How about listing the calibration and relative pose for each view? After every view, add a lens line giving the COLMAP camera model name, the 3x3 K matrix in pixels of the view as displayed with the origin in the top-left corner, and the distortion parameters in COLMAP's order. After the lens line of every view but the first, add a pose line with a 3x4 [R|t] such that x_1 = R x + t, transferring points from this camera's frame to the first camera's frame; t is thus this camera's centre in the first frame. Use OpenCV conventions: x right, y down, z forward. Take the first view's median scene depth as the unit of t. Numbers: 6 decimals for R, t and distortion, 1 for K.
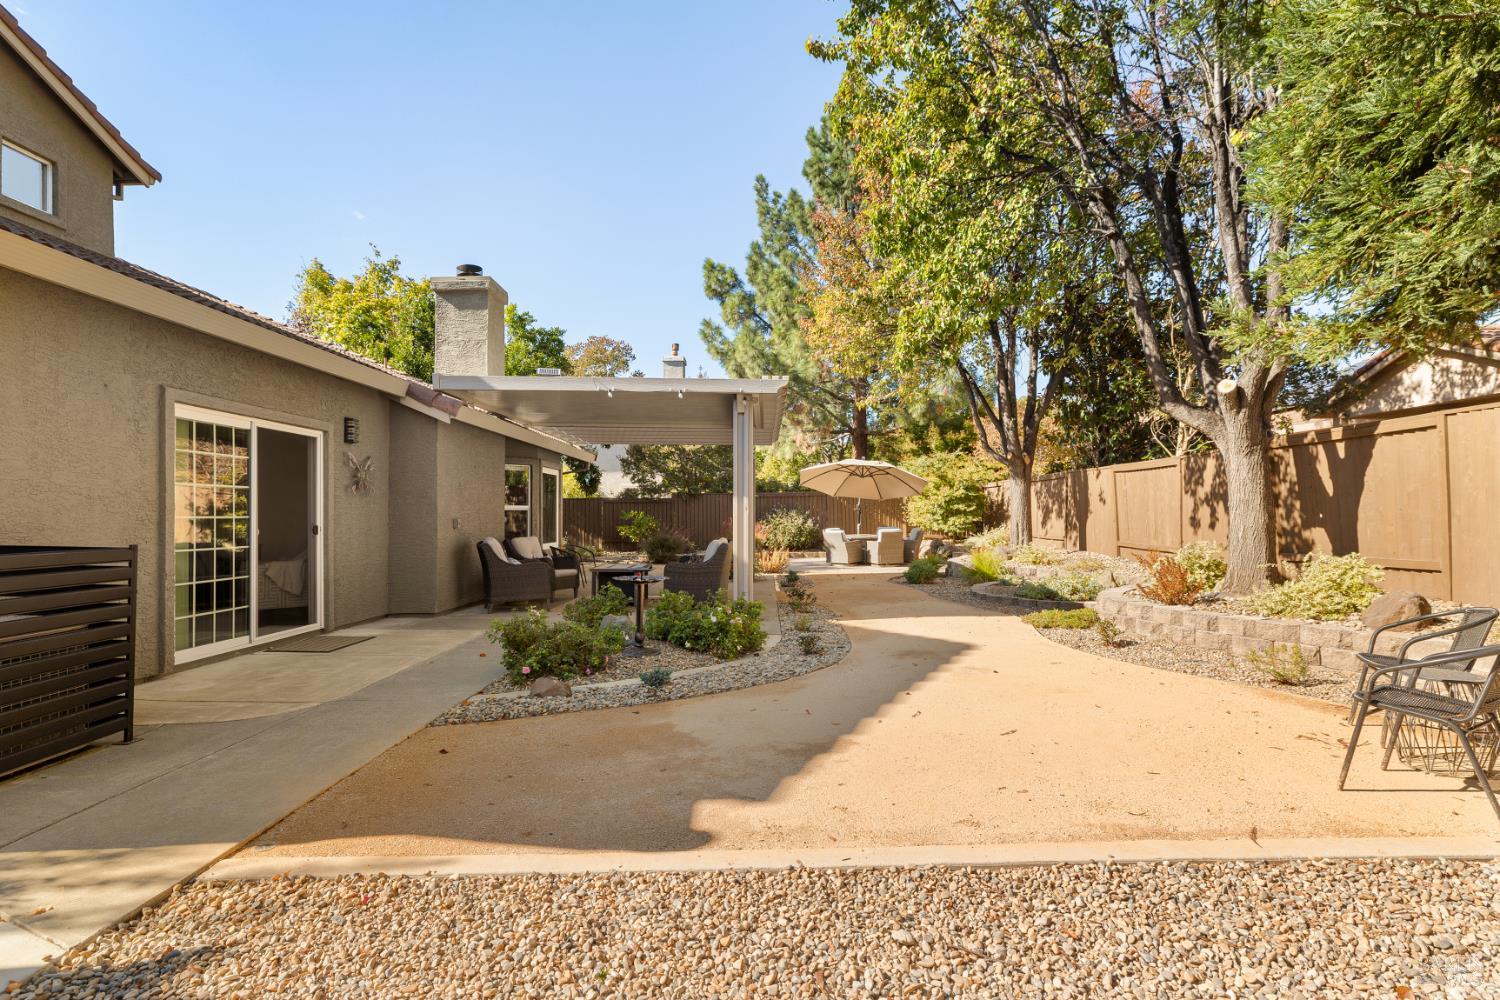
lens RADIAL K [[724.6, 0, 730.1], [0, 724.6, 498.4], [0, 0, 1]] dist [0.001578, 0.000674]
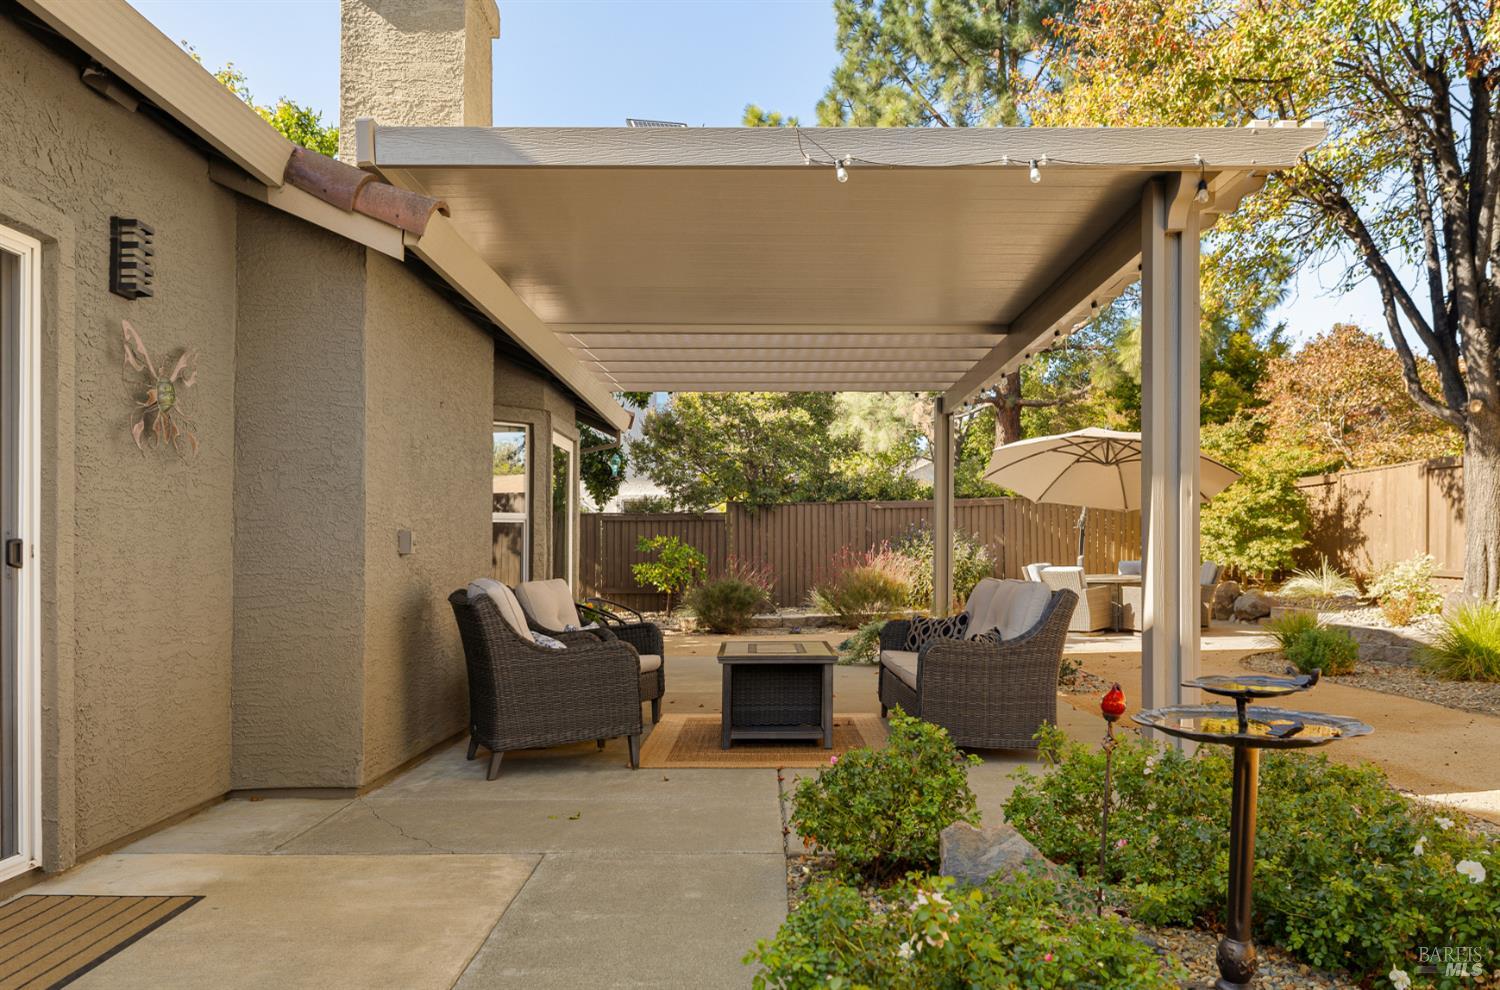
lens RADIAL K [[1232.3, 0, 744.3], [0, 1232.3, 478.0], [0, 0, 1]] dist [0.003292, -0.008197]
pose [[0.999483, -0.012467, -0.029639, -0.175205], [0.011465, 0.999365, -0.033743, 0.023597], [0.030041, 0.033385, 0.998991, 0.346755]]
